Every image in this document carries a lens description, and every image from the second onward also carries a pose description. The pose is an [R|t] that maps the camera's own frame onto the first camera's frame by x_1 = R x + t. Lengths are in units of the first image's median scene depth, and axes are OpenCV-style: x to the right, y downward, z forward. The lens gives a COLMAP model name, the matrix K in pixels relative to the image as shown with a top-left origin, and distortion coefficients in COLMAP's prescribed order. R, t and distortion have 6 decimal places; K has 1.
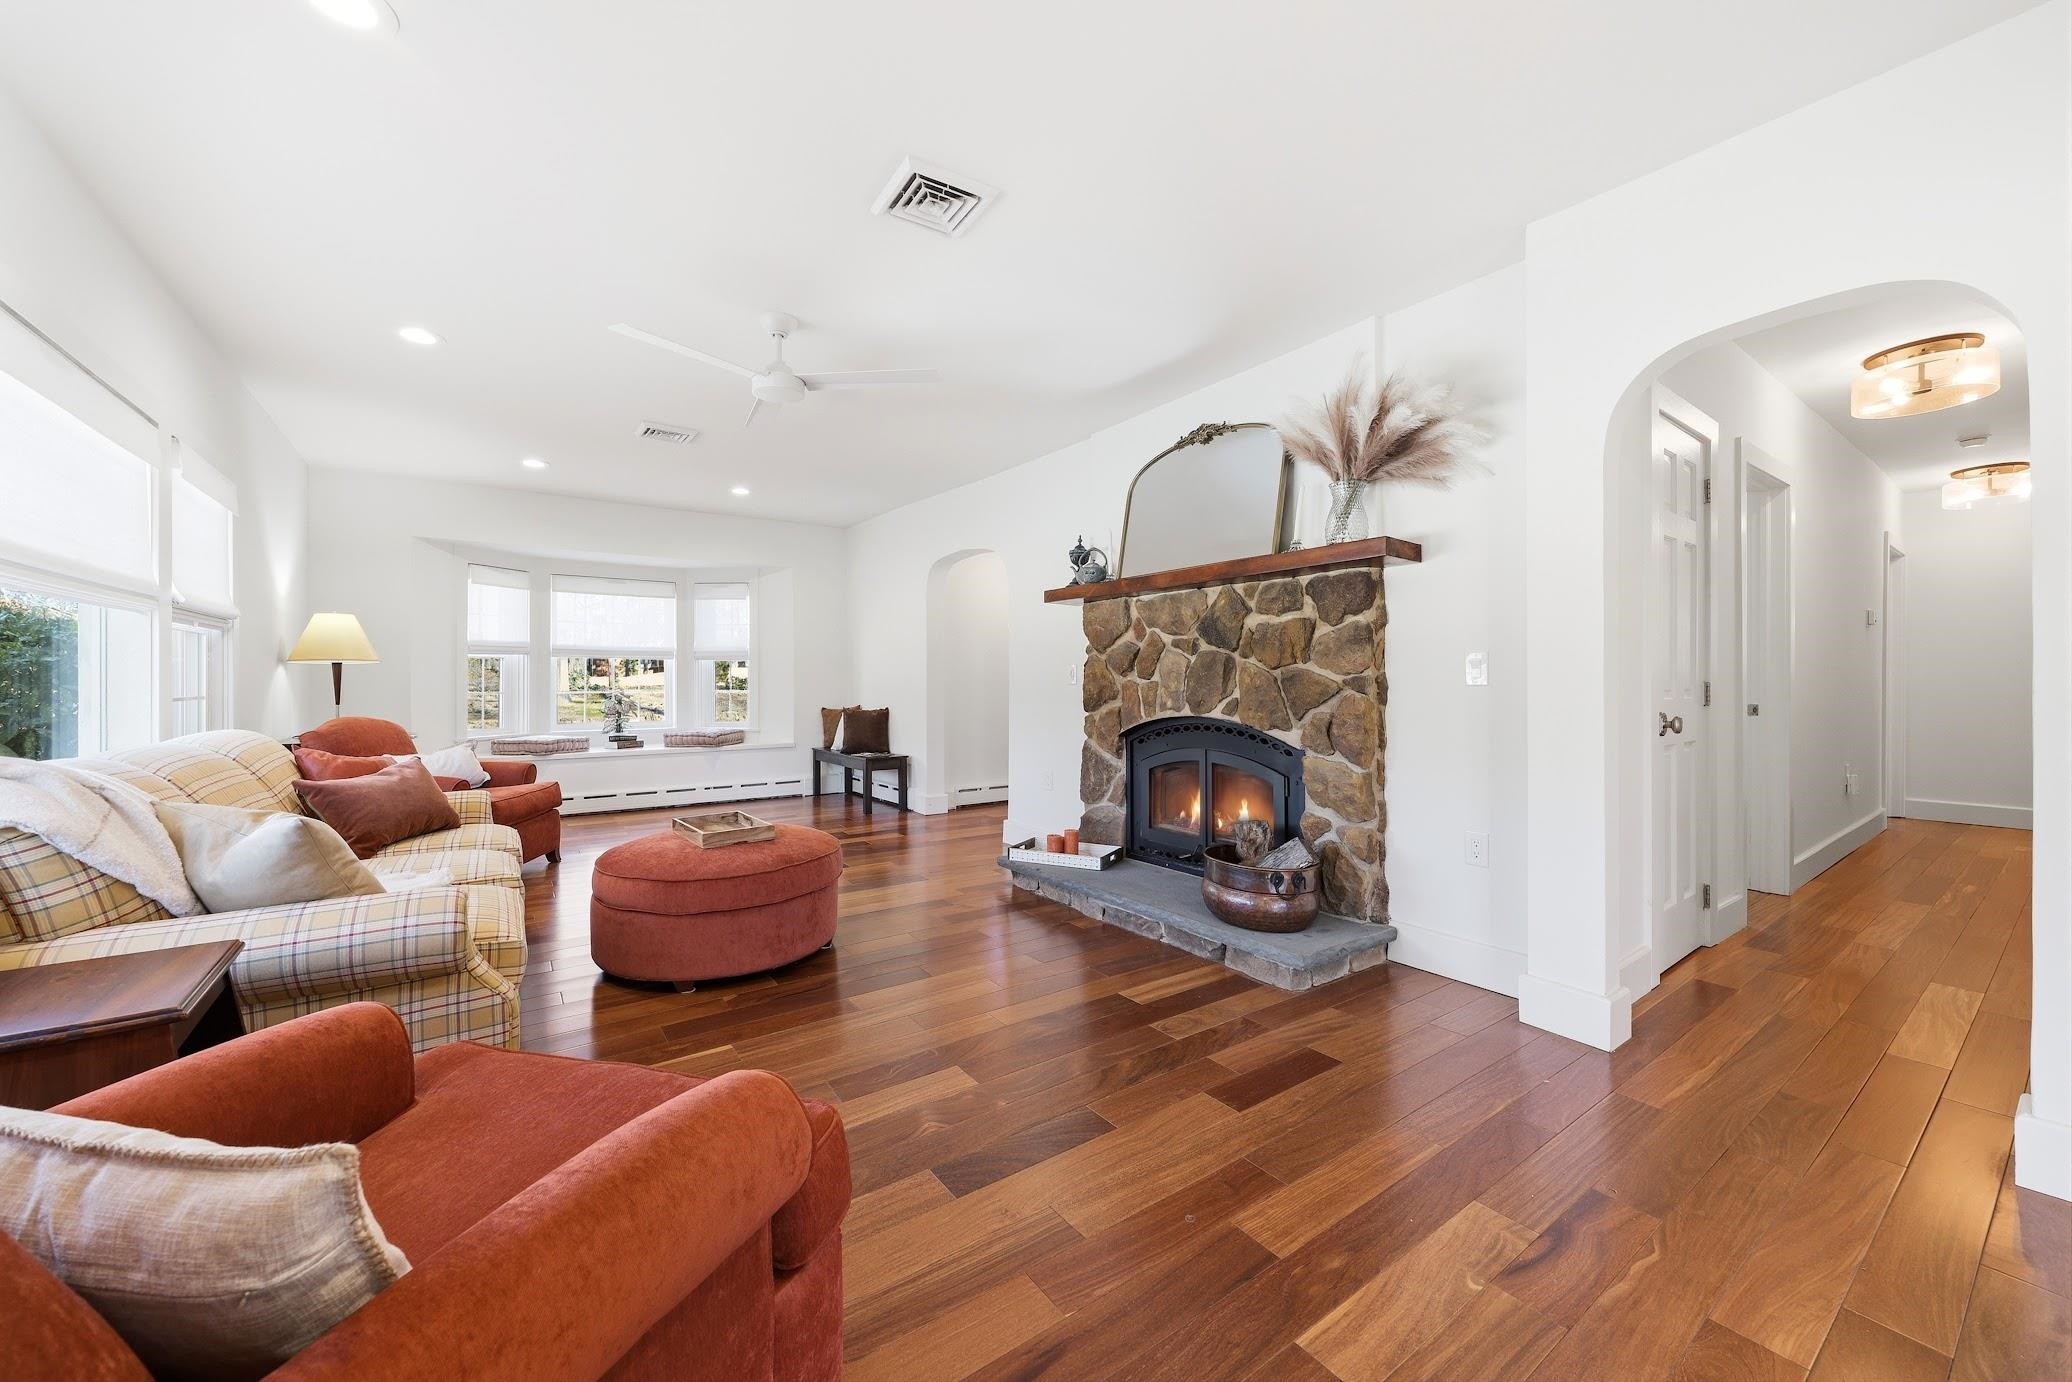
lens RADIAL K [[825.4, 0, 1042.8], [0, 825.4, 681.0], [0, 0, 1]] dist [0.001643, 0.000356]
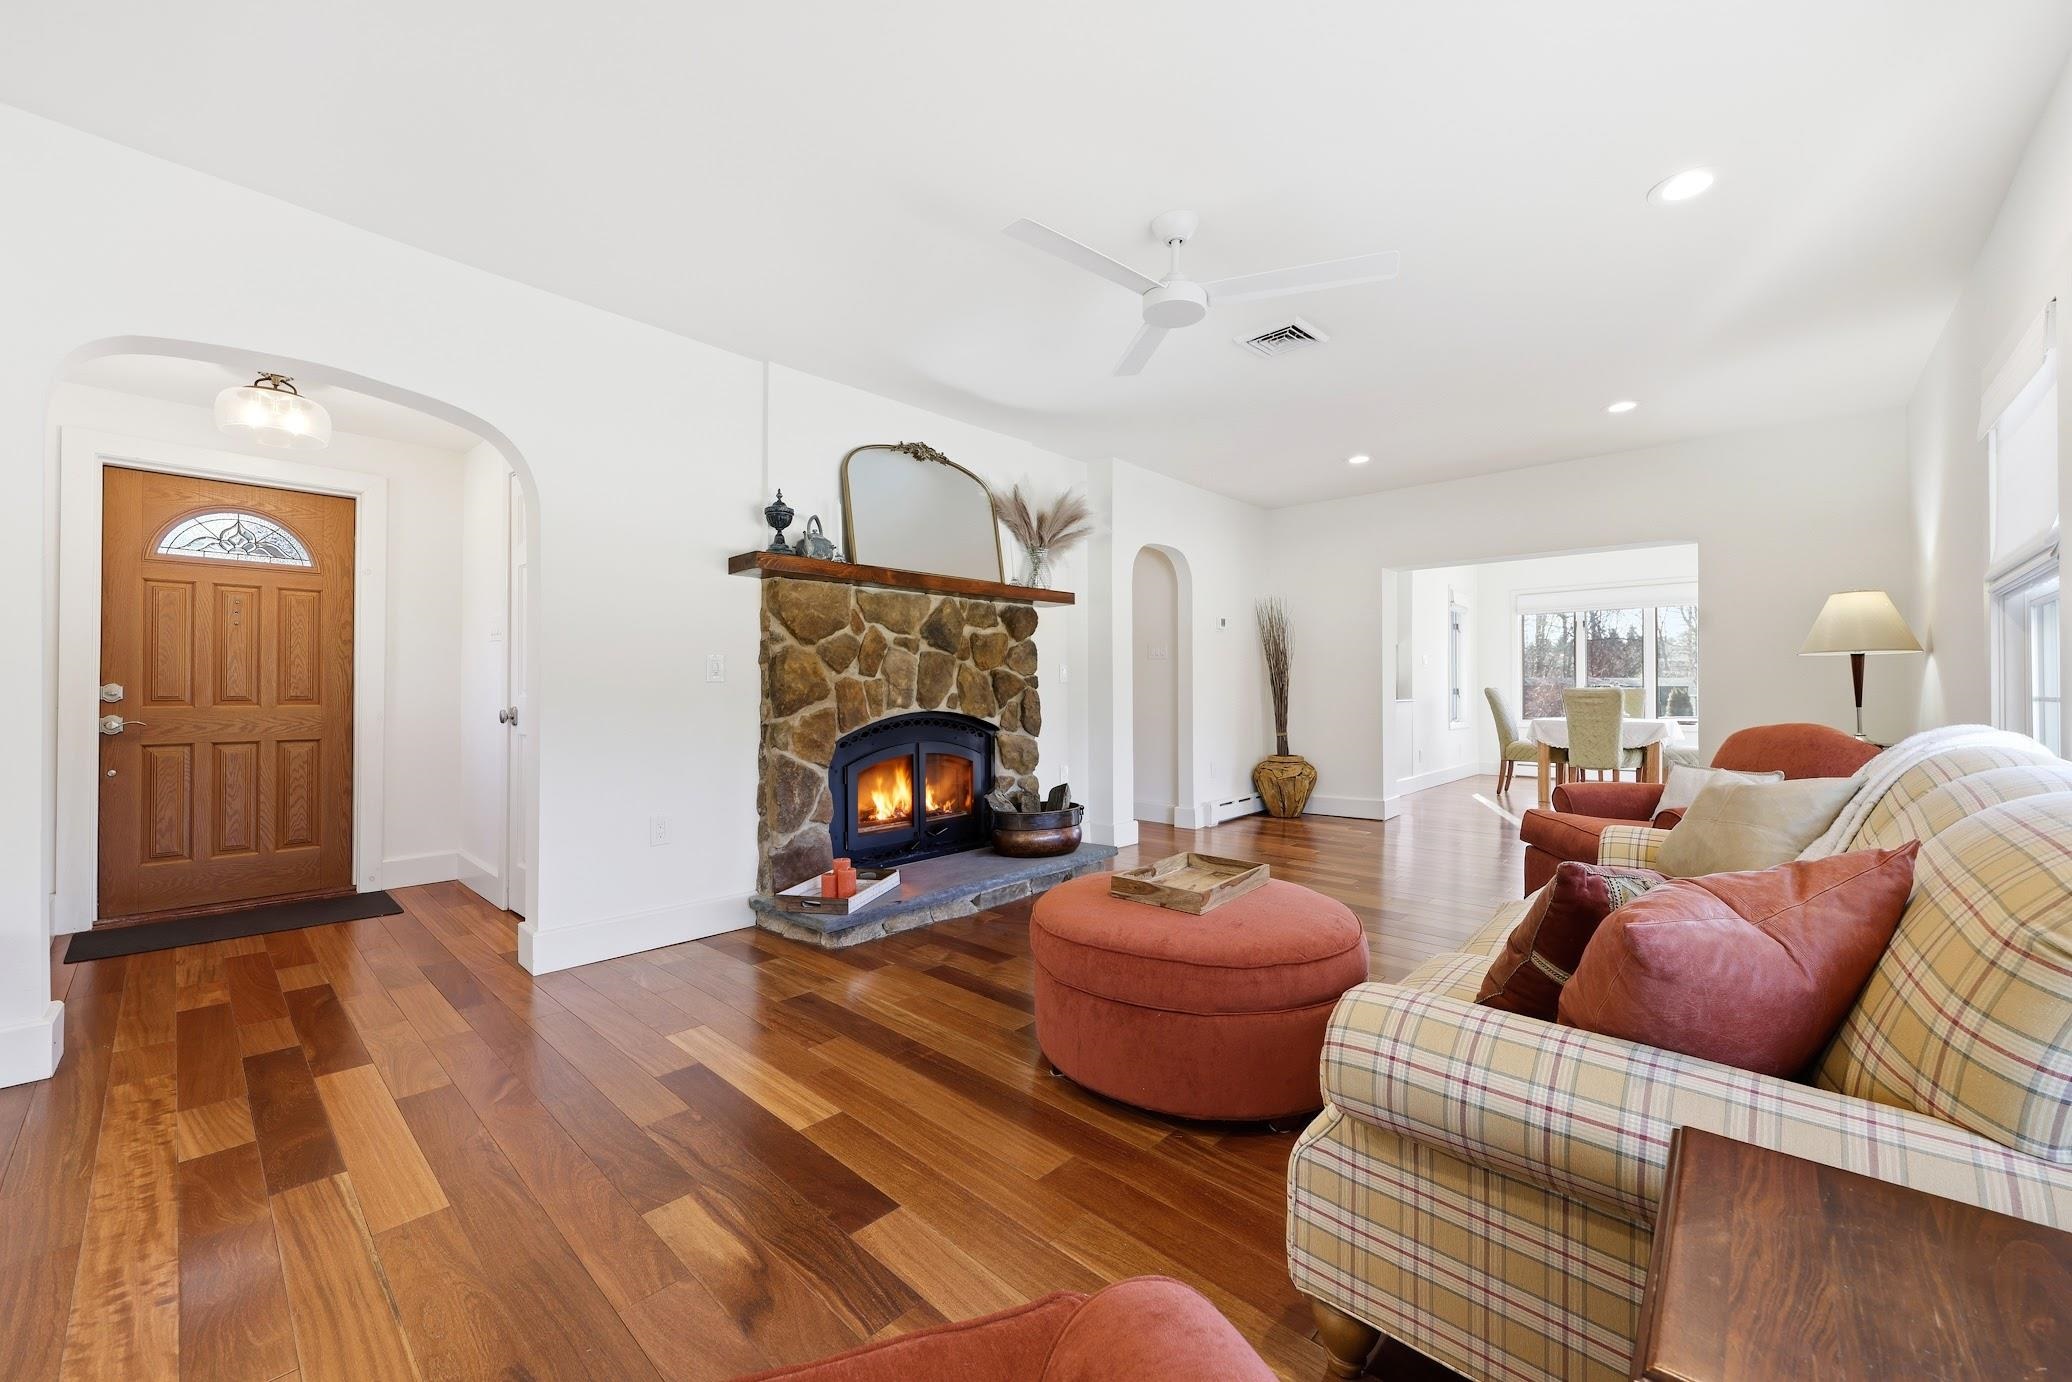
lens RADIAL K [[825.4, 0, 1042.8], [0, 825.4, 681.0], [0, 0, 1]] dist [0.001643, 0.000356]
pose [[-0.253337, 0.010443, 0.967322, -0.899336], [0.004447, 0.999944, -0.009630, 0.014031], [-0.967368, 0.001862, -0.253370, 1.126889]]
